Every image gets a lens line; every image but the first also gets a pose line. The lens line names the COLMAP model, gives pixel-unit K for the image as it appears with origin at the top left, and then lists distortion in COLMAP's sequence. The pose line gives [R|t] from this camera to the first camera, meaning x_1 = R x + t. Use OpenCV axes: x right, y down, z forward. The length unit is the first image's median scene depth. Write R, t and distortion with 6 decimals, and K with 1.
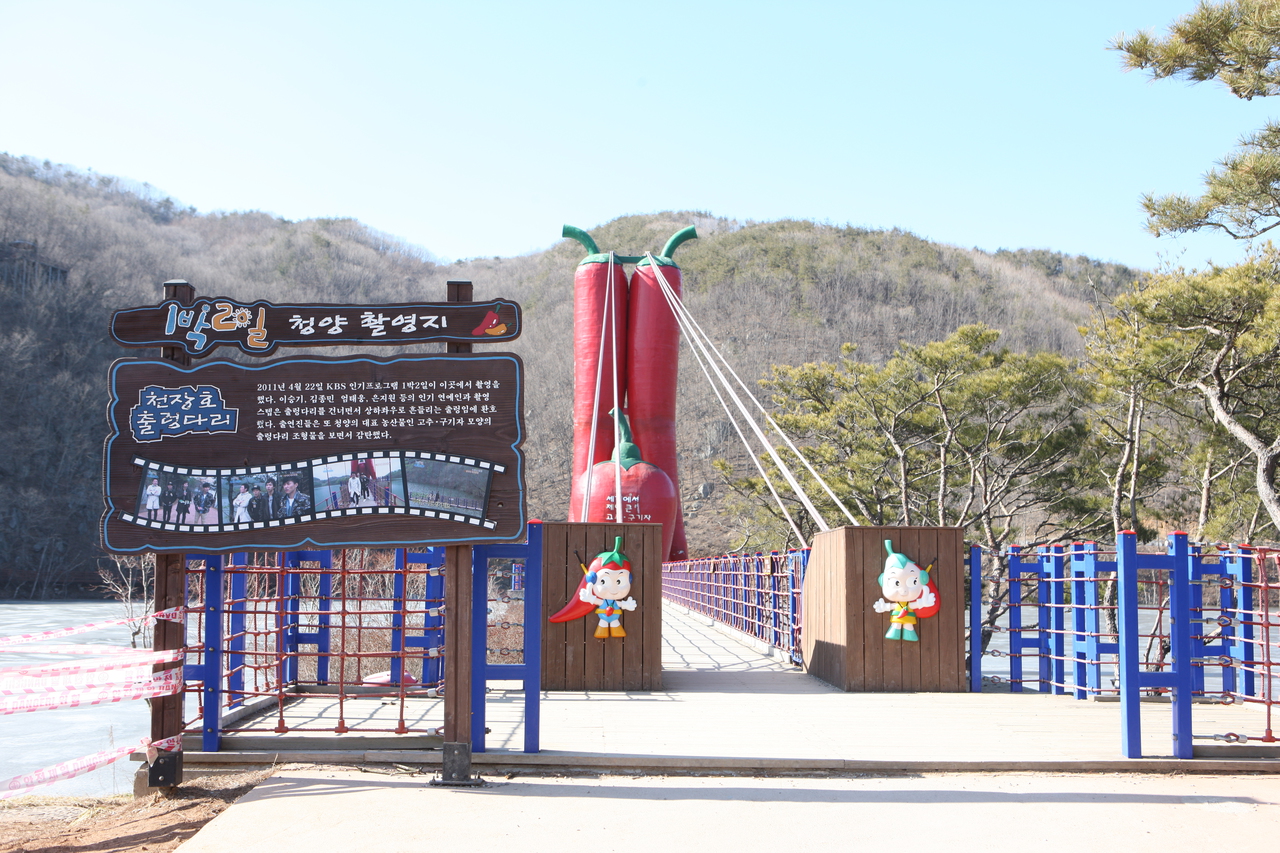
lens RADIAL K [[1303.3, 0, 640.0], [0, 1303.3, 426.5], [0, 0, 1]] dist [0.002155, 0.003086]
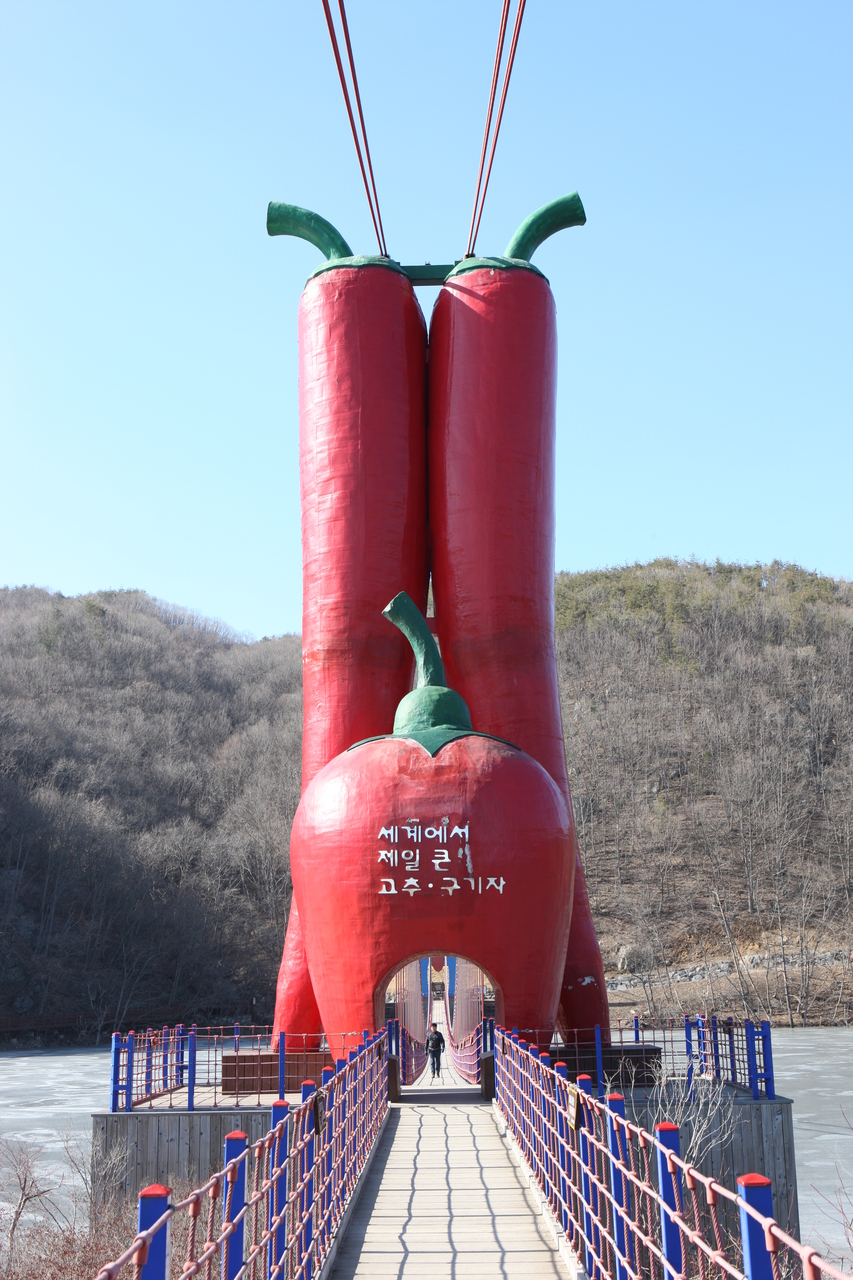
lens RADIAL K [[1437.9, 0, 426.5], [0, 1437.9, 640.0], [0, 0, 1]] dist [-0.049250, -0.007656]
pose [[0.998722, -0.039733, -0.031230, 0.000295], [0.035351, 0.990865, -0.130139, 0.009723], [0.036116, 0.128869, 0.991004, 0.109547]]
